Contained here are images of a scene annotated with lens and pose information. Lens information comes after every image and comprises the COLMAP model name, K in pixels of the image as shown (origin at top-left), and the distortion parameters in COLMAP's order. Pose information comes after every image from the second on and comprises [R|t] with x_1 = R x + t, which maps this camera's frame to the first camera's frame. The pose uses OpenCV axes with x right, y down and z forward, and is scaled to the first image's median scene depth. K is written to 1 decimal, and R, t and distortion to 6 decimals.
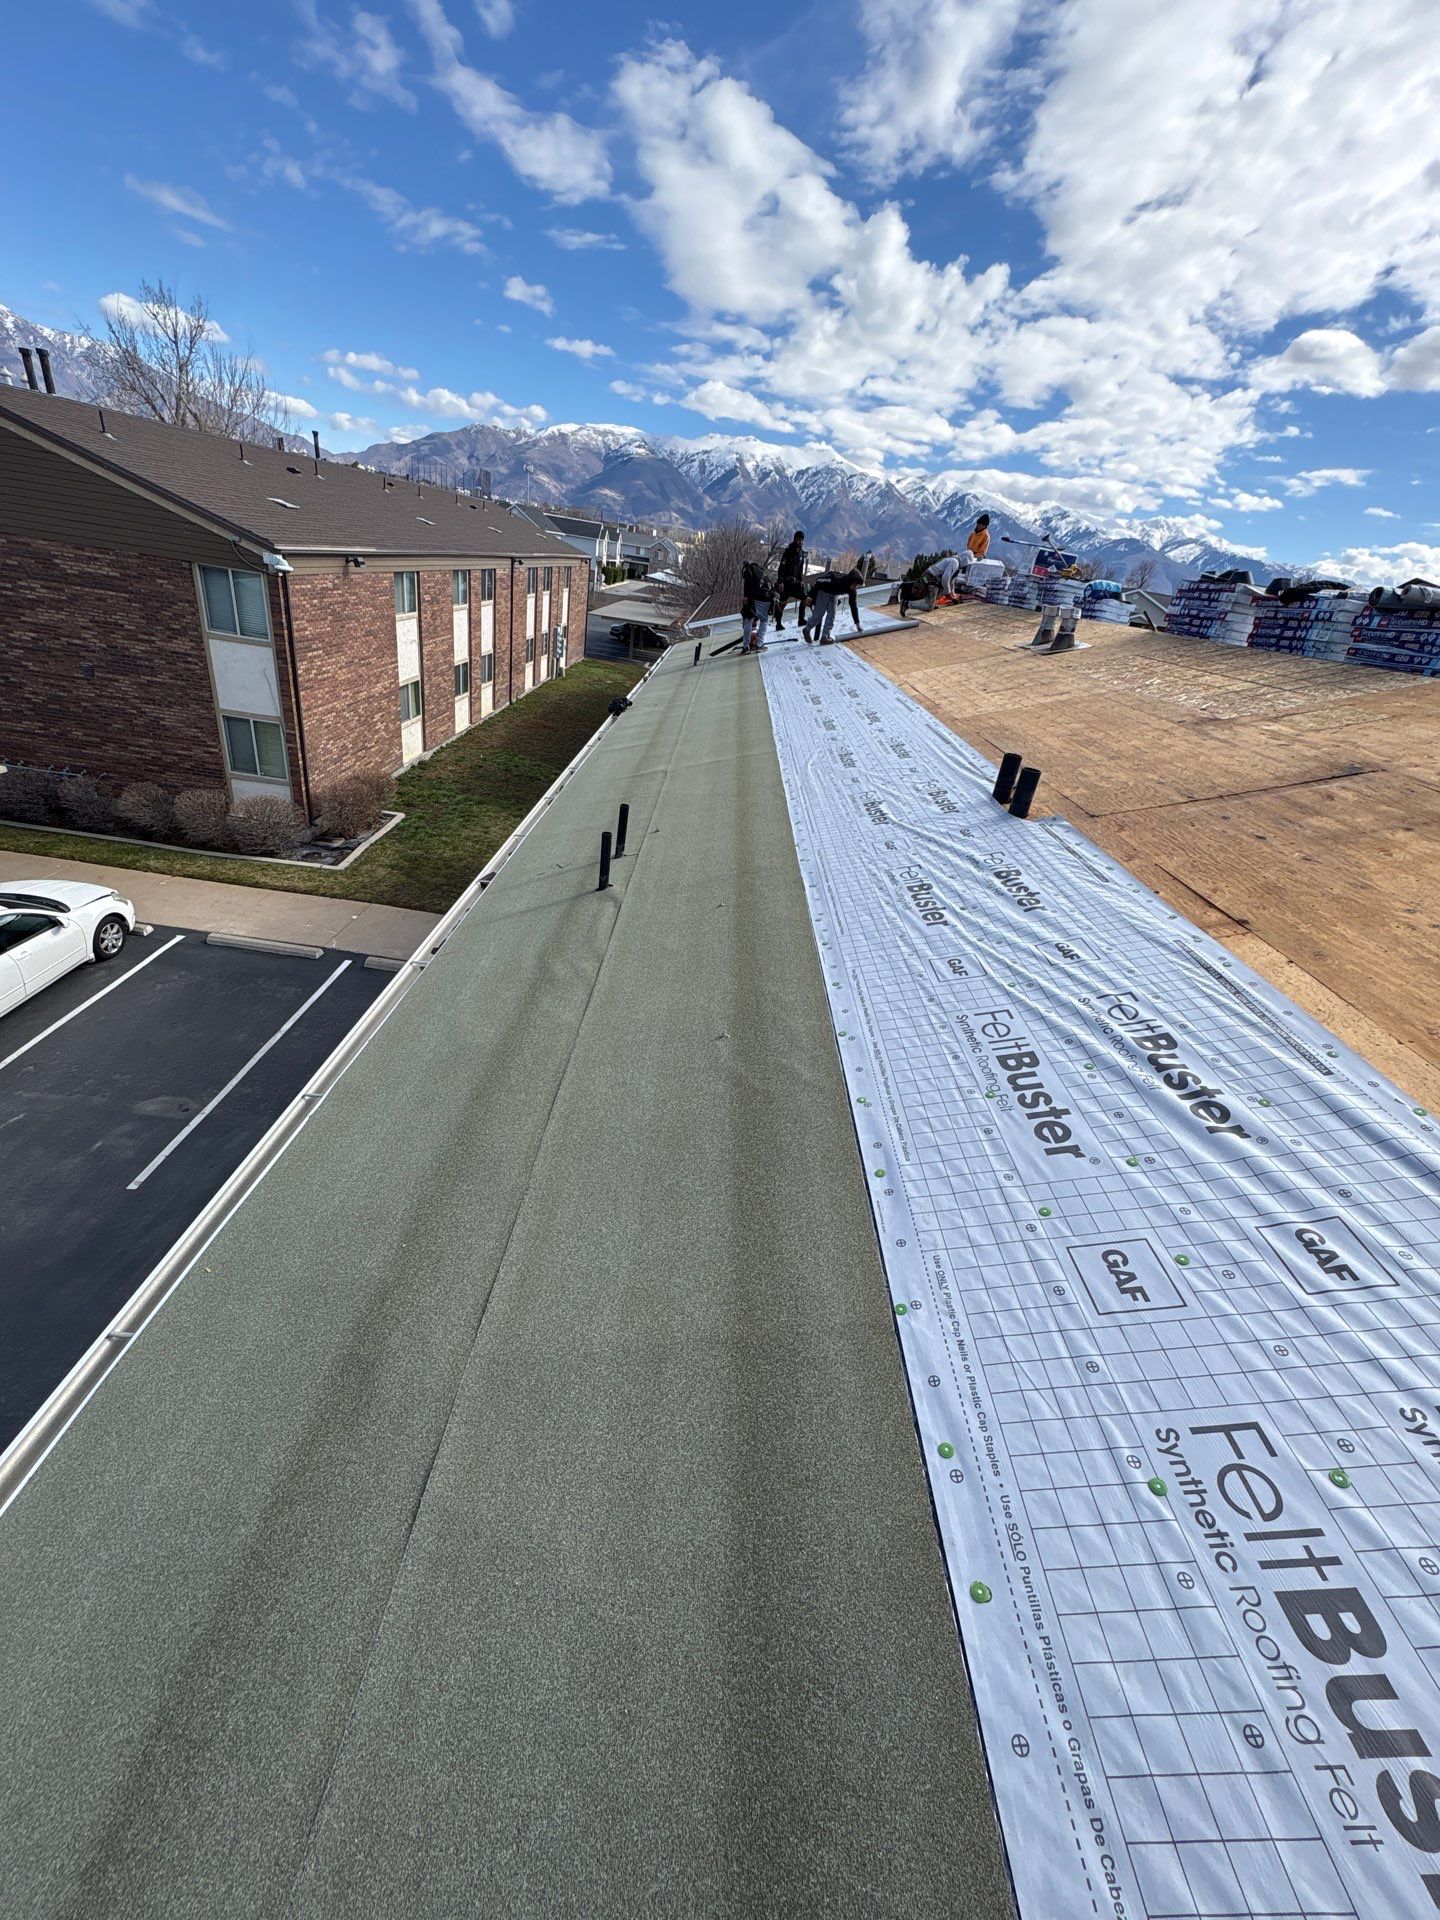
lens RADIAL K [[755.5, 0, 718.7], [0, 755.5, 950.9], [0, 0, 1]] dist [0.003954, -0.000525]
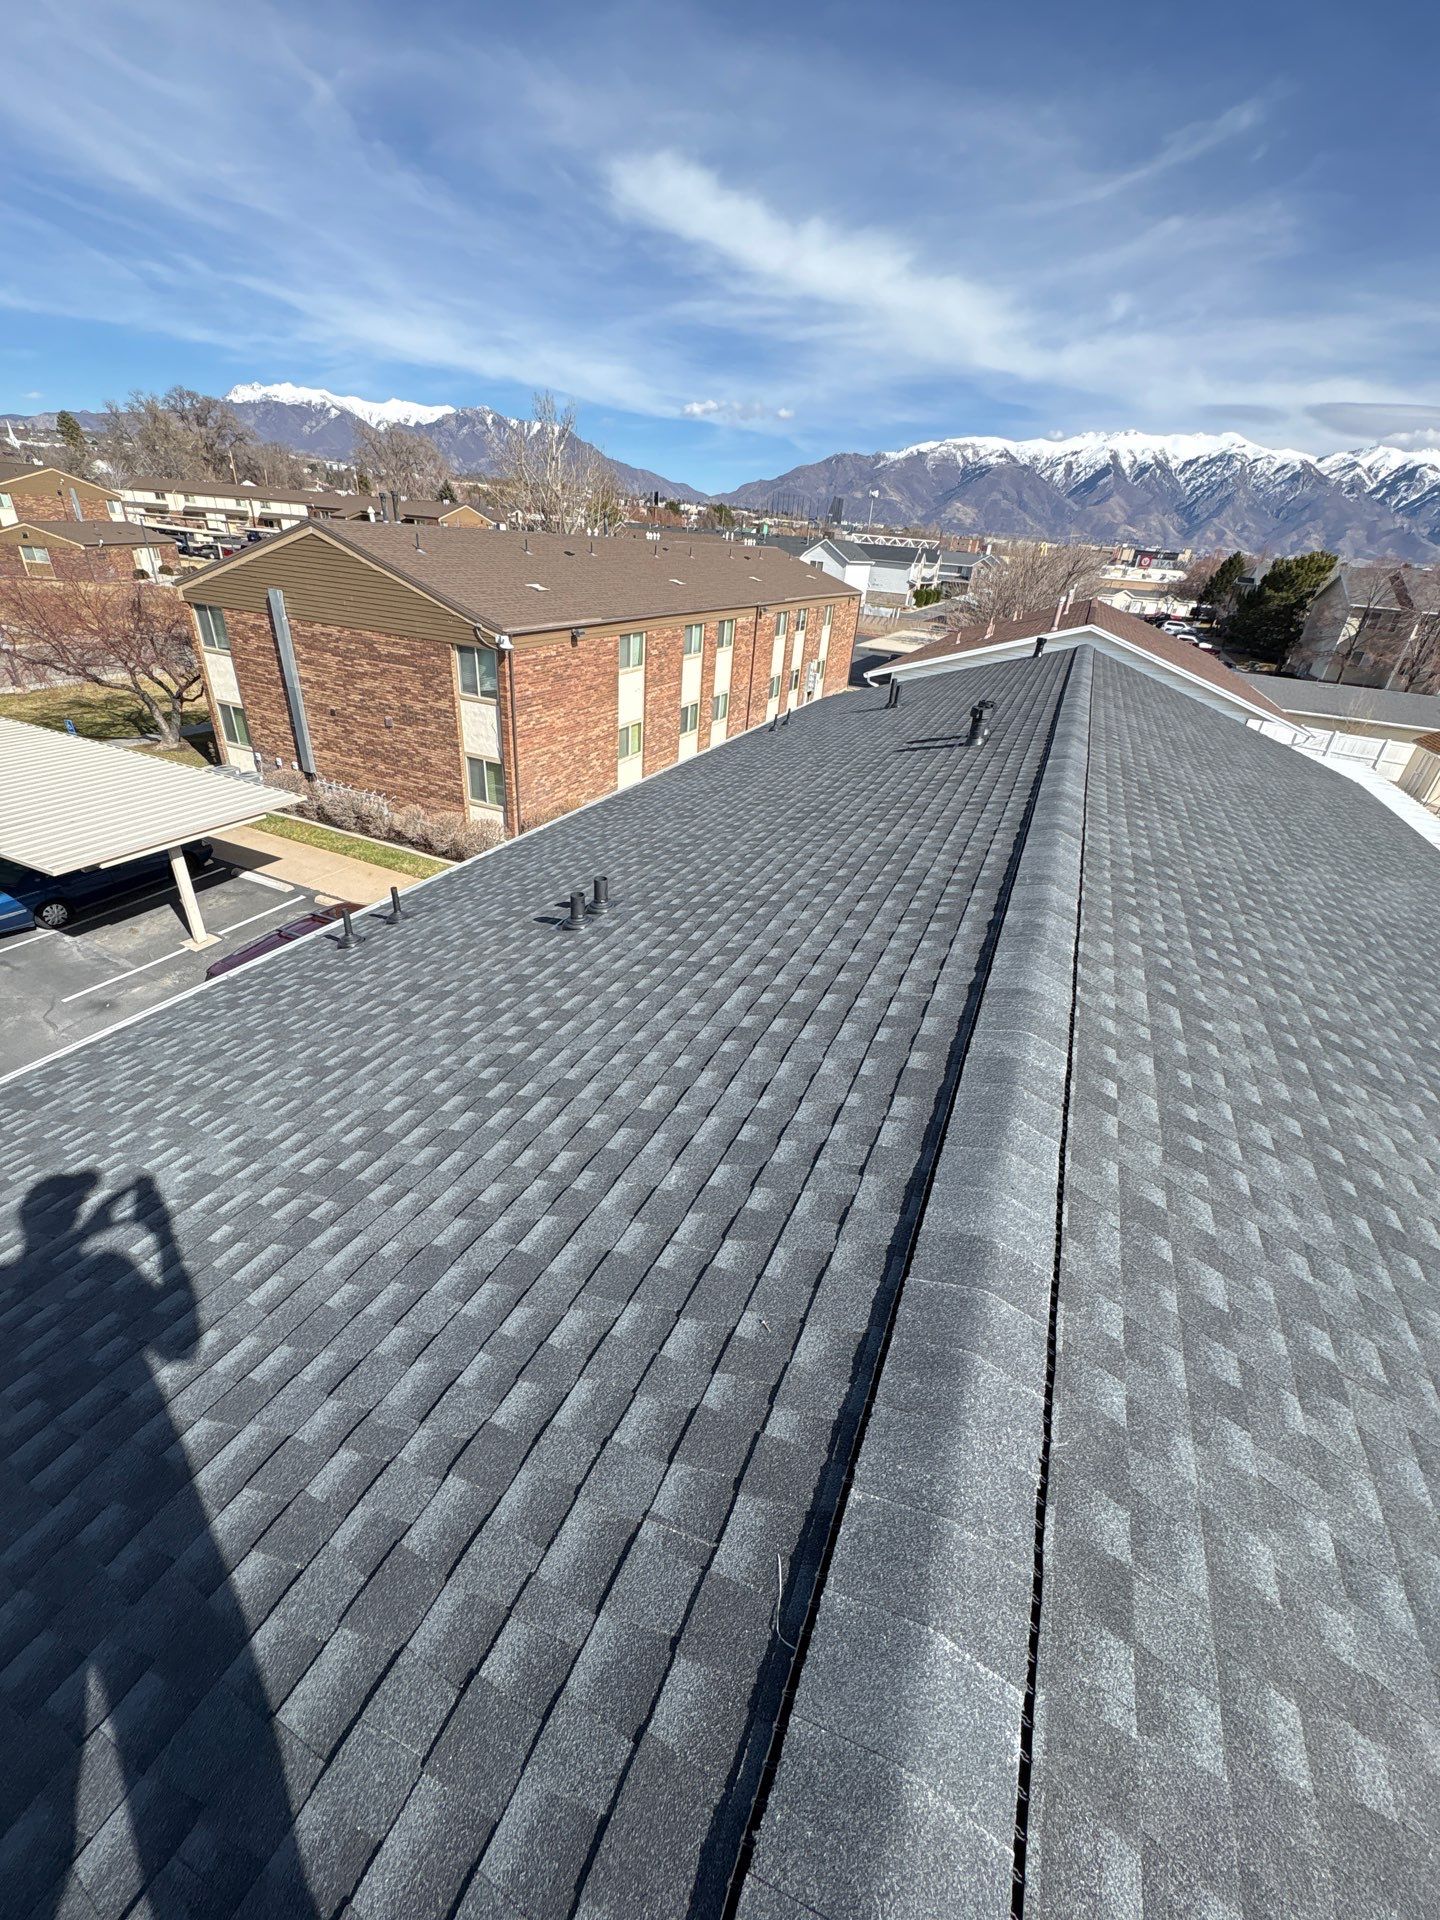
lens RADIAL K [[755.5, 0, 728.4], [0, 755.5, 955.0], [0, 0, 1]] dist [0.003954, -0.000525]
pose [[0.923711, 0.119766, -0.363887, 0.265096], [-0.125325, 0.992080, 0.008392, -0.039235], [0.362010, 0.037852, 0.931405, -0.031696]]
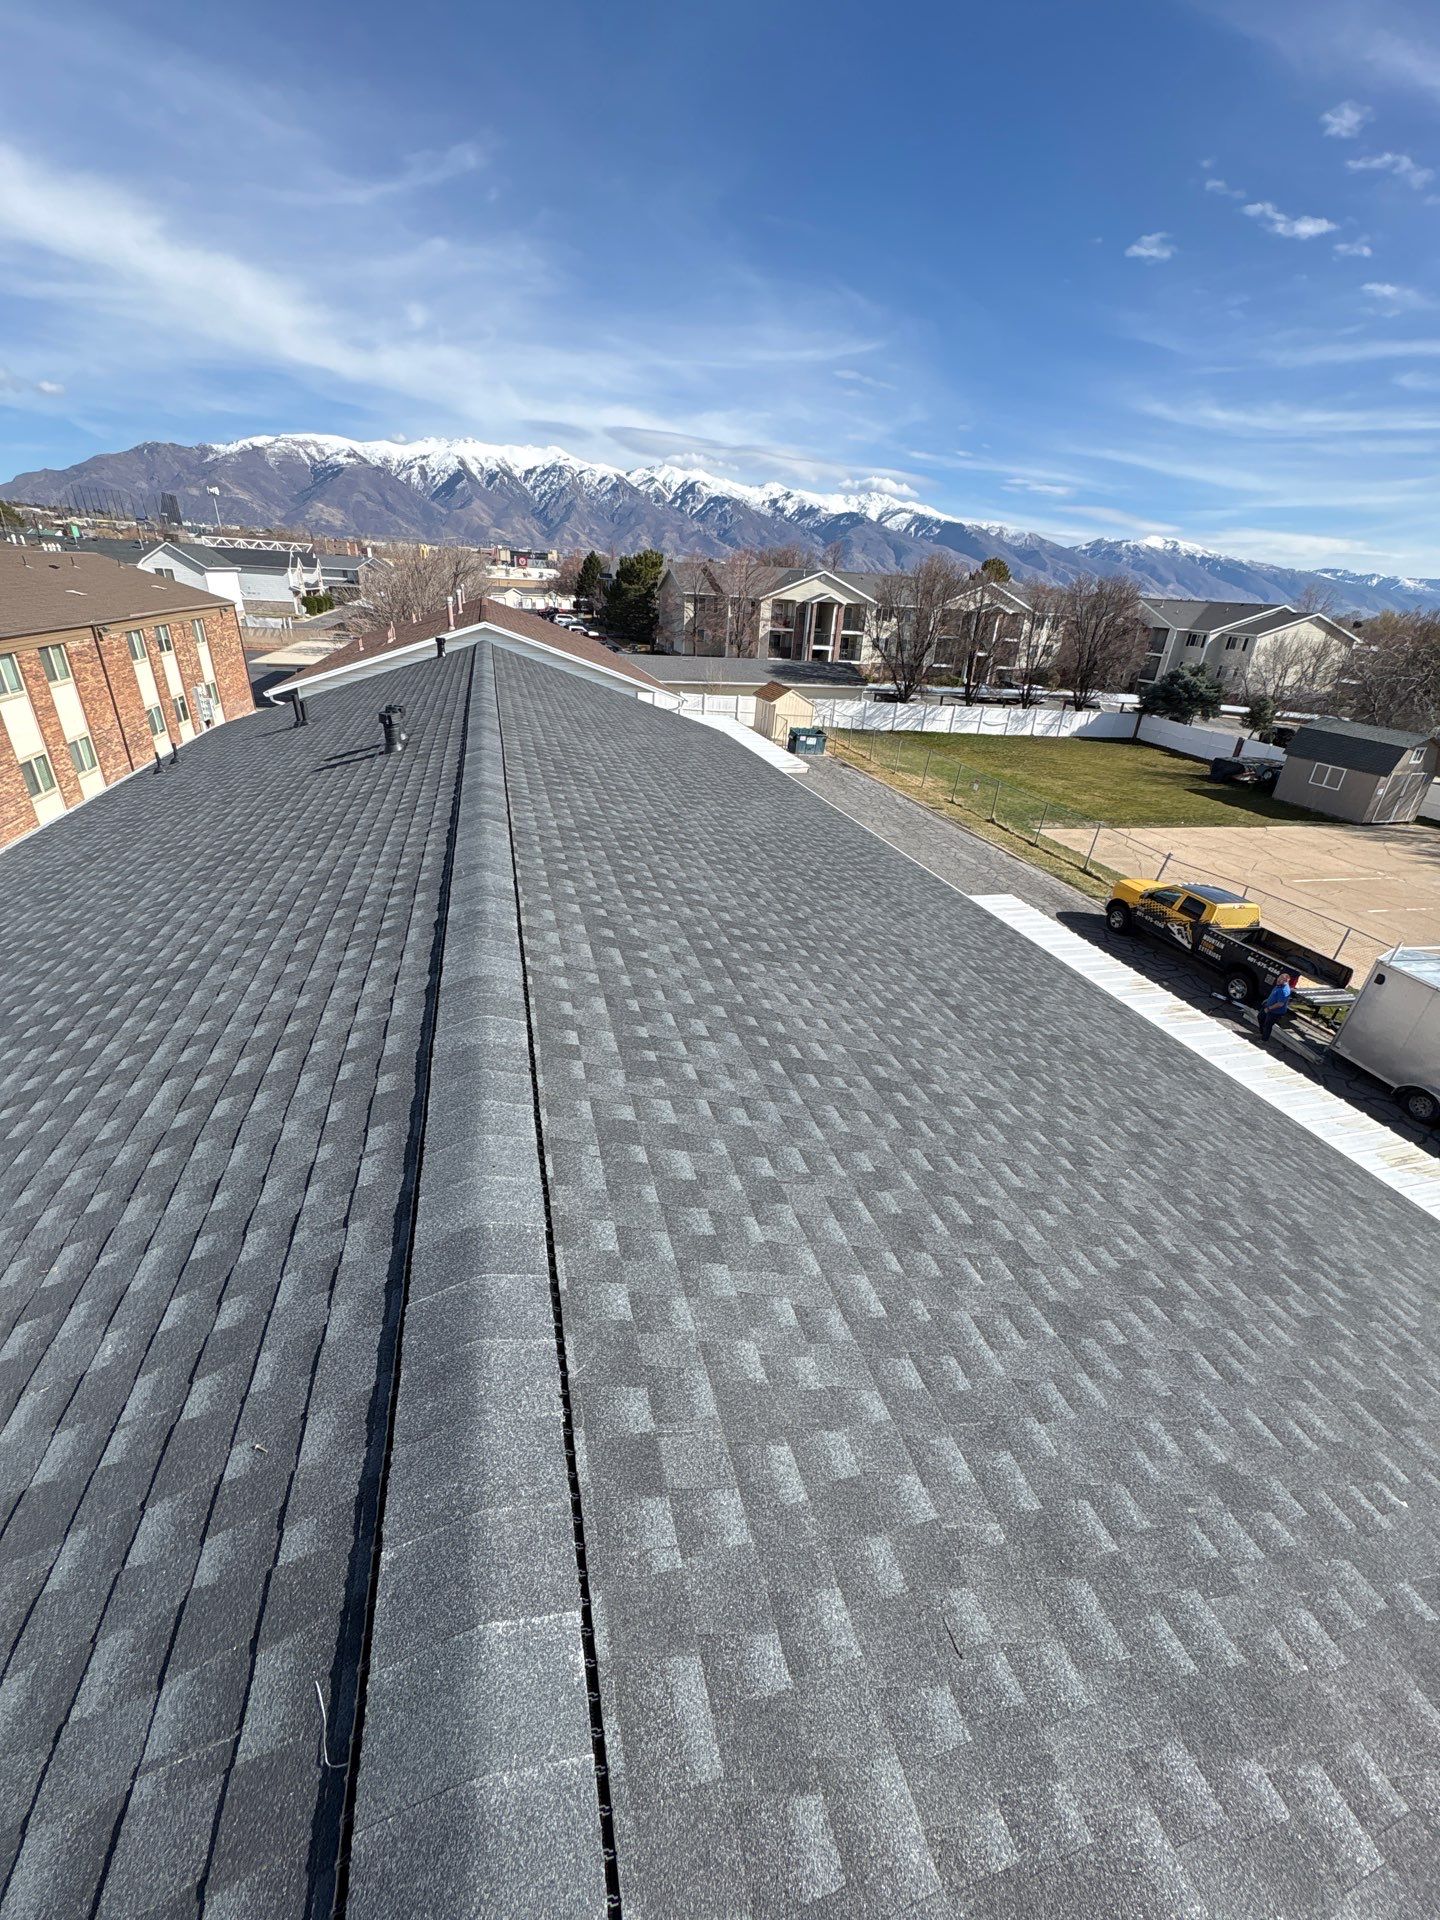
lens RADIAL K [[755.5, 0, 714.0], [0, 755.5, 956.9], [0, 0, 1]] dist [0.003954, -0.000525]
pose [[0.955802, -0.205330, 0.210435, 0.281930], [0.203226, 0.978615, 0.031814, -0.037336], [-0.212467, 0.012358, 0.977090, -0.030735]]
